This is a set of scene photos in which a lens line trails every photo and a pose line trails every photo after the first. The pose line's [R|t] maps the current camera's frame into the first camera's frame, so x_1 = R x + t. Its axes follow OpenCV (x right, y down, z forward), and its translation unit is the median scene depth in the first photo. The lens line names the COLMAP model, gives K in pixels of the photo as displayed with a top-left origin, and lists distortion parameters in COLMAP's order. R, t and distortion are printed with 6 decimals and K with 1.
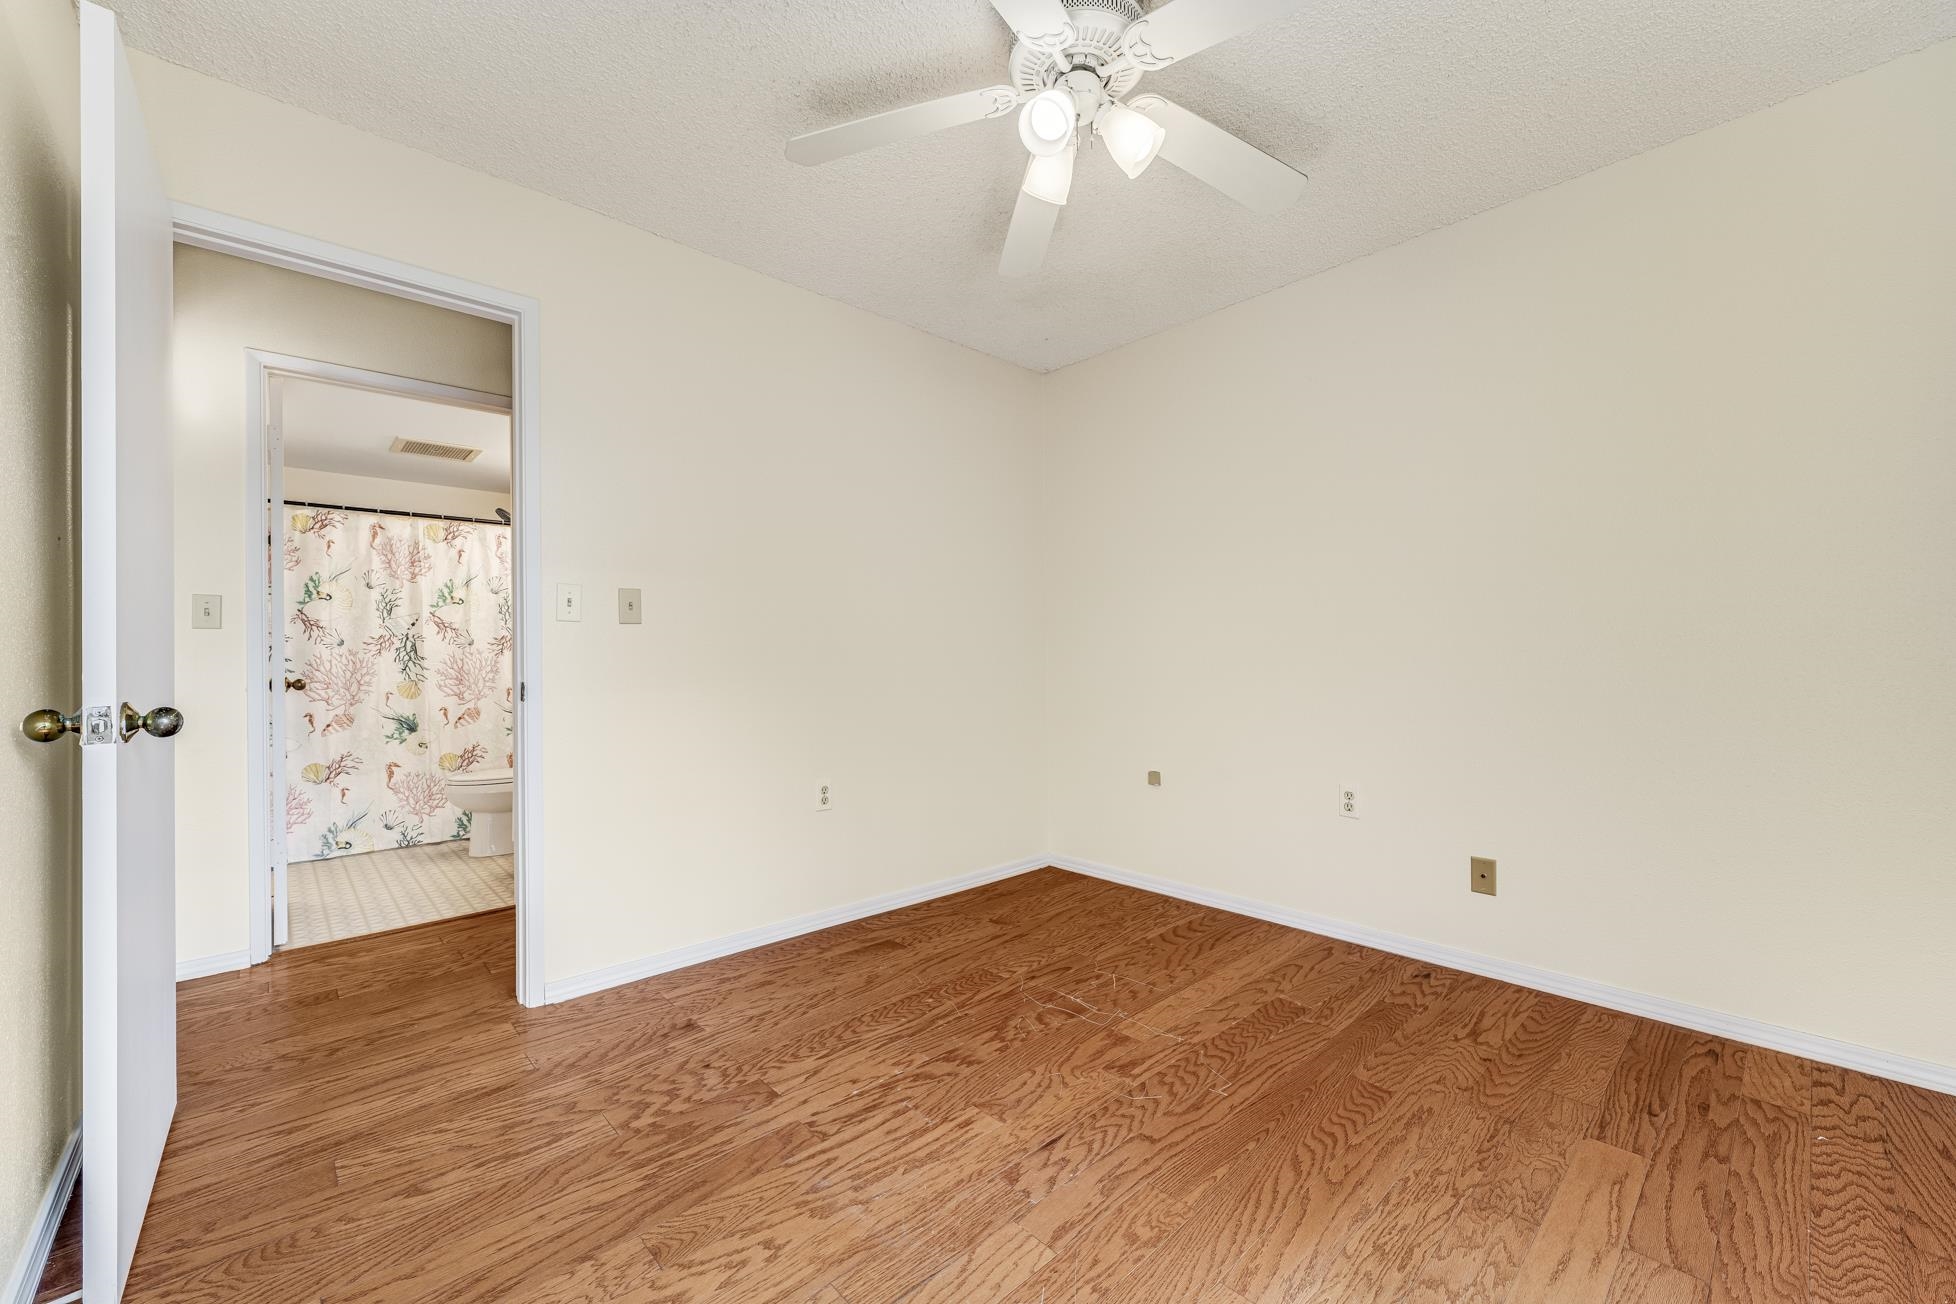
lens RADIAL K [[786.0, 0, 974.8], [0, 786.0, 655.7], [0, 0, 1]] dist [0.000115, 0.000137]
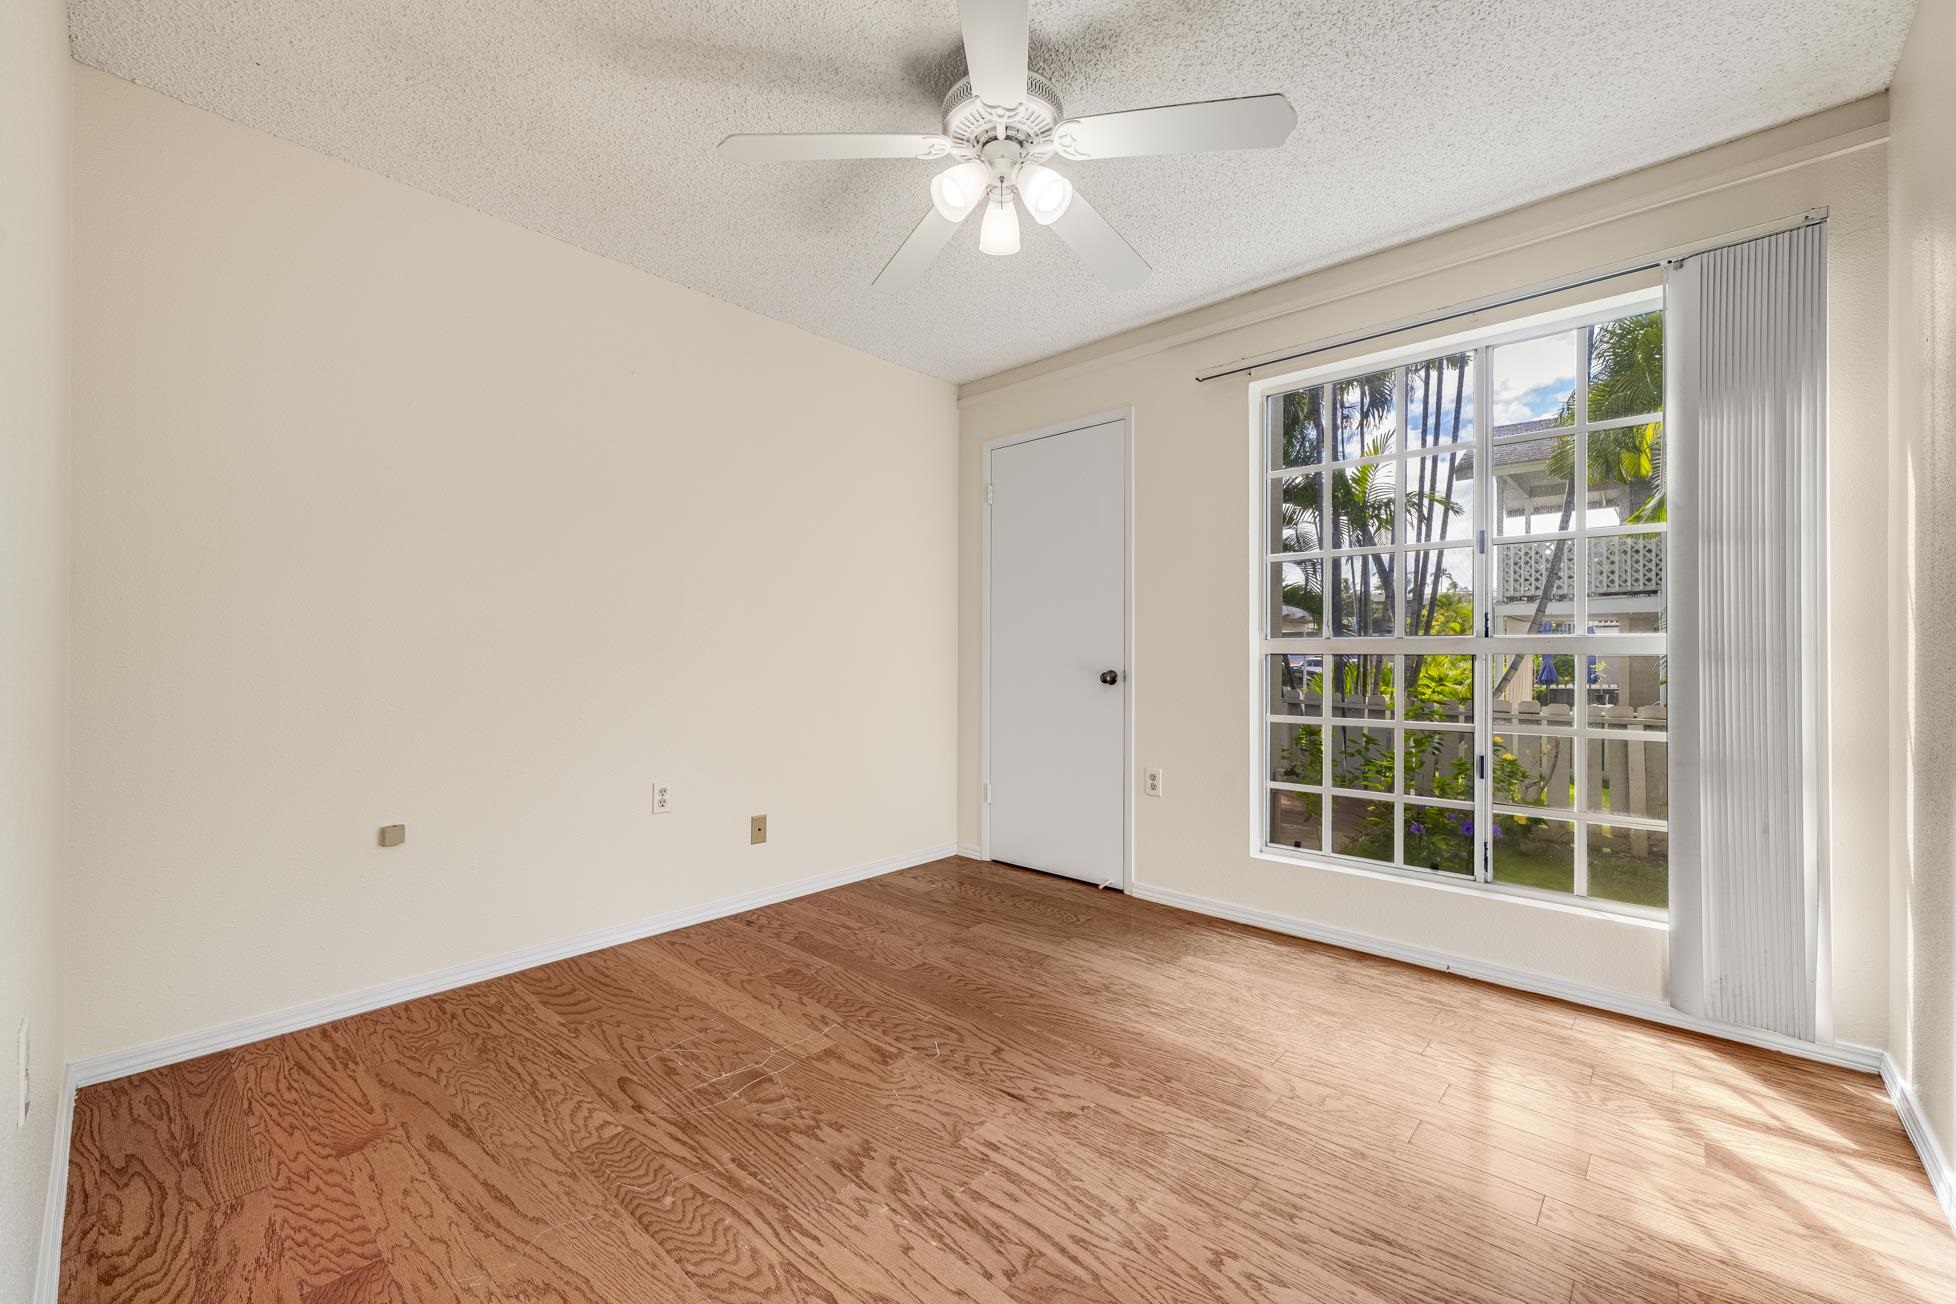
lens RADIAL K [[786.0, 0, 974.8], [0, 786.0, 655.7], [0, 0, 1]] dist [0.000115, 0.000137]
pose [[-0.090630, 0.010922, 0.995825, -0.875804], [-0.004620, 0.999924, -0.011388, 0.013302], [-0.995874, -0.005633, -0.090573, 1.010072]]
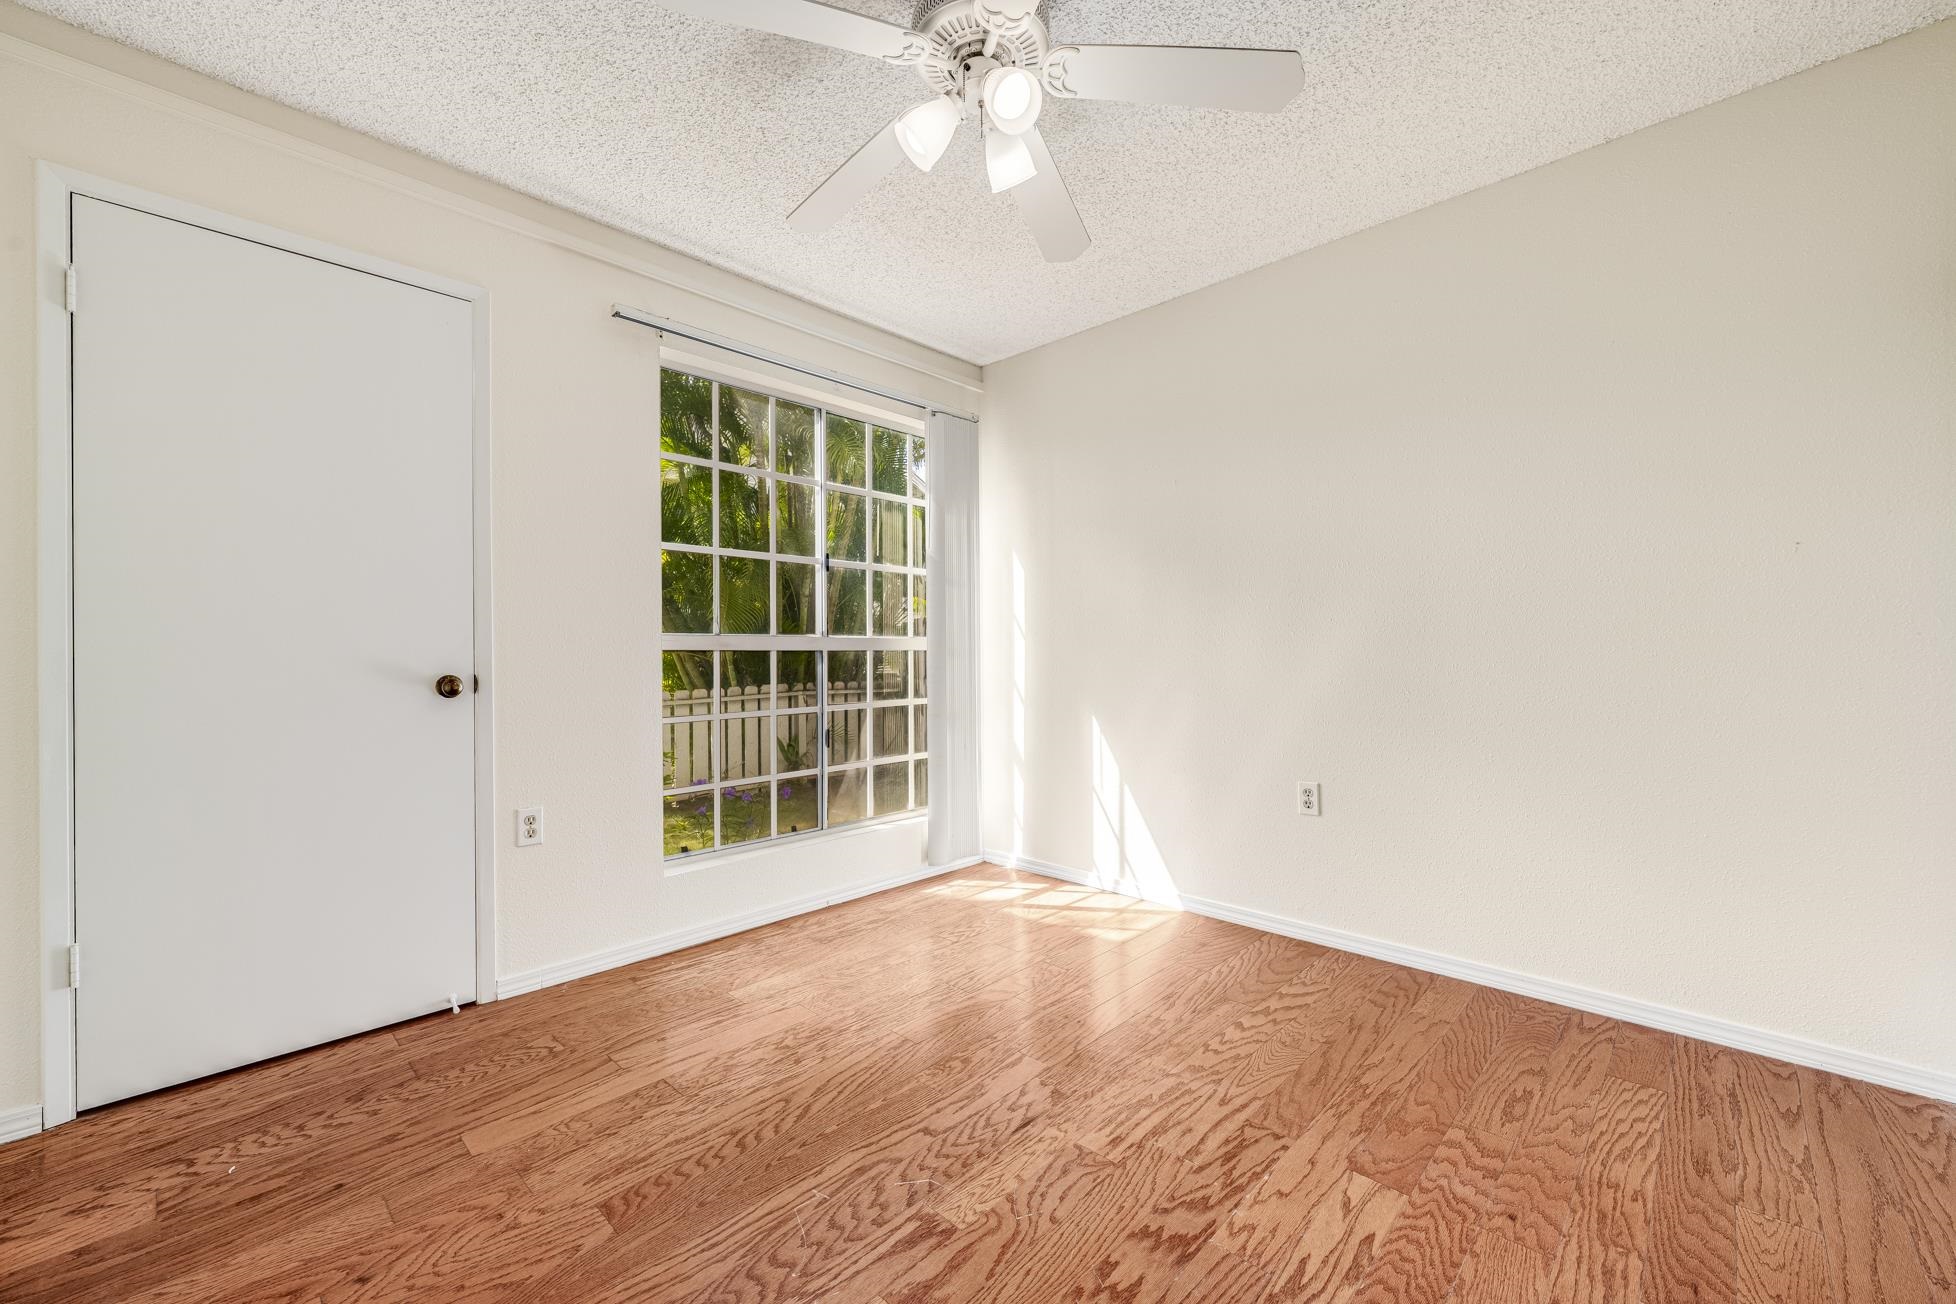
lens RADIAL K [[773.4, 0, 978.0], [0, 773.4, 652.0], [0, 0, 1]] dist [0.000247, 0.000528]
pose [[-0.998038, 0.016216, -0.060476, 0.182778], [0.016464, 0.999858, -0.003608, 0.006329], [0.060409, -0.004597, -0.998163, 1.750624]]
